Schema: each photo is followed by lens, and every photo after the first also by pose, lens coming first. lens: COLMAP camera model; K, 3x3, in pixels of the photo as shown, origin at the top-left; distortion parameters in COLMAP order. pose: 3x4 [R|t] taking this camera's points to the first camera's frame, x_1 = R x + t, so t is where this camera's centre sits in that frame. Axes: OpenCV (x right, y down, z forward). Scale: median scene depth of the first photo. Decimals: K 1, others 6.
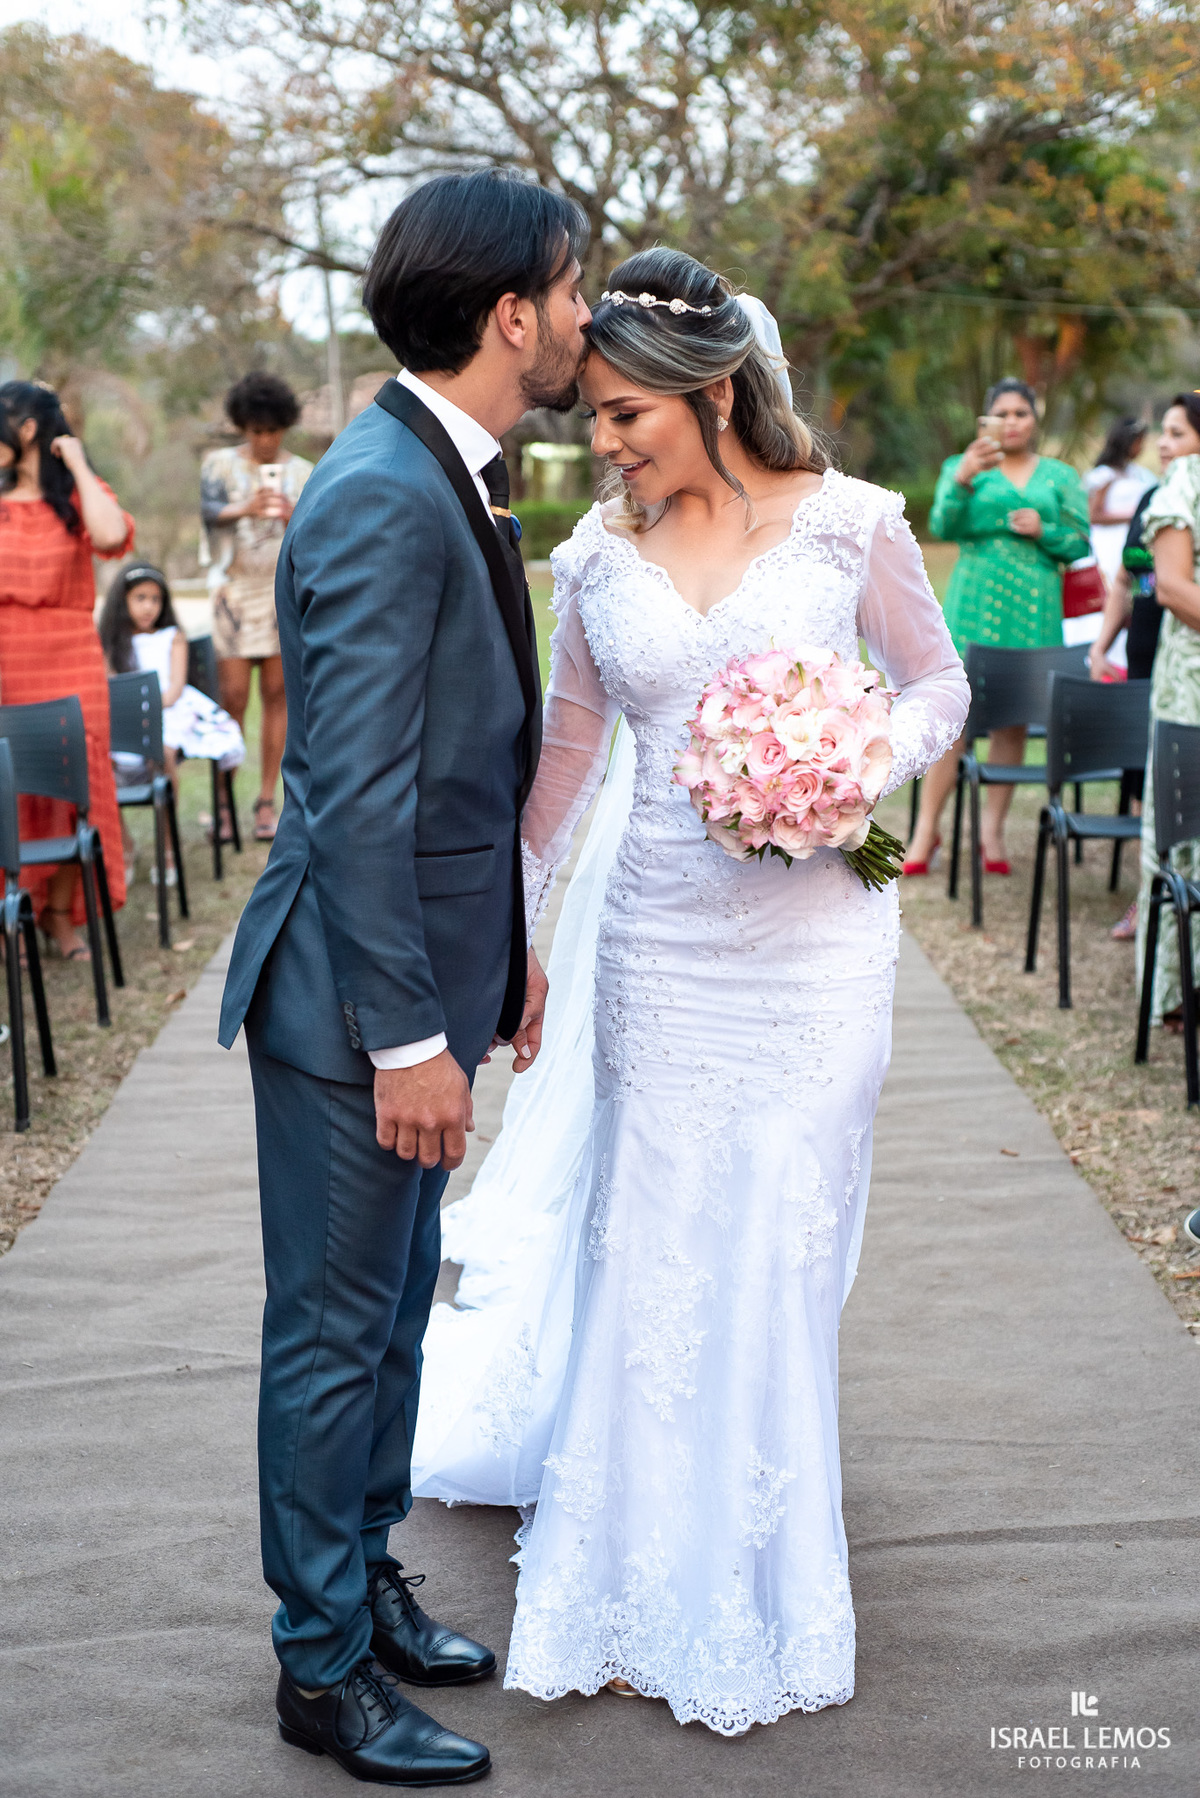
lens RADIAL K [[2585.8, 0, 601.6], [0, 2585.8, 896.8], [0, 0, 1]] dist [-0.021138, 0.000000]
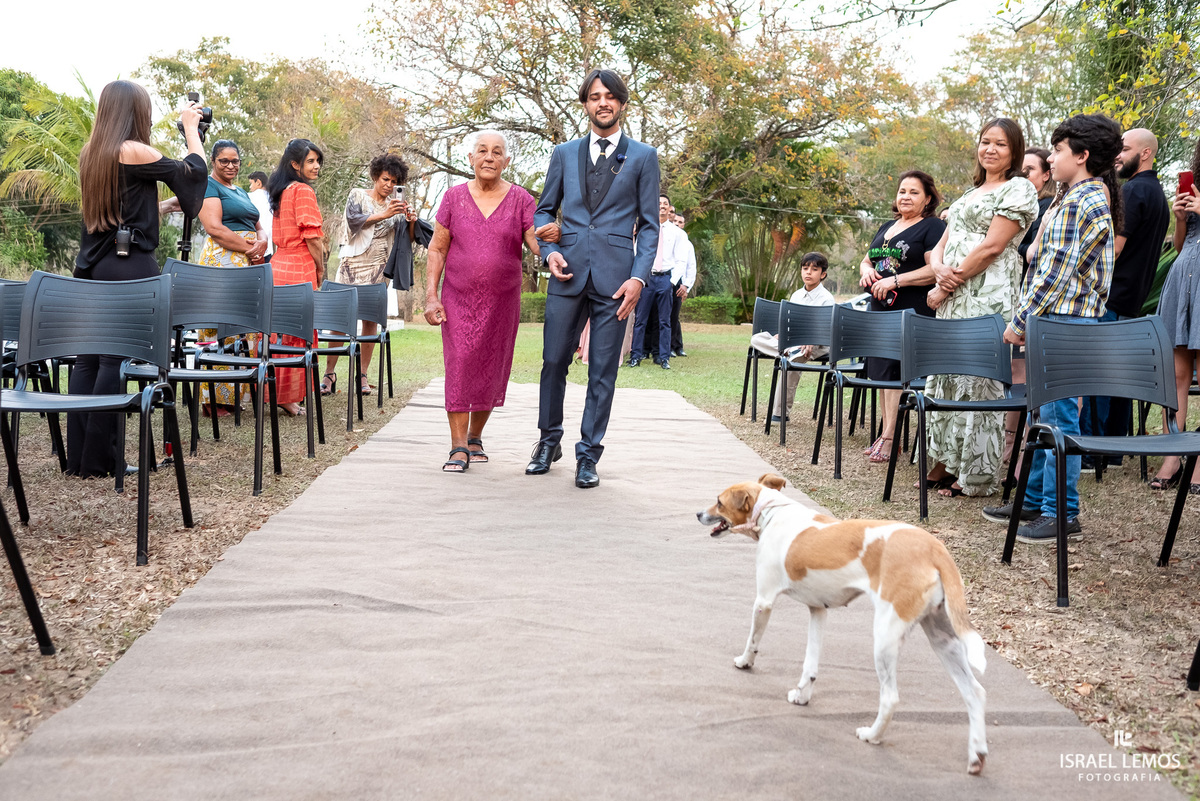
lens RADIAL K [[1215.5, 0, 605.1], [0, 1215.5, 393.9], [0, 0, 1]] dist [-0.020858, 0.000000]
pose [[0.997823, 0.057305, 0.032640, -0.016443], [-0.054416, 0.995028, -0.083411, 0.060463], [-0.037258, 0.081453, 0.995981, 0.133741]]
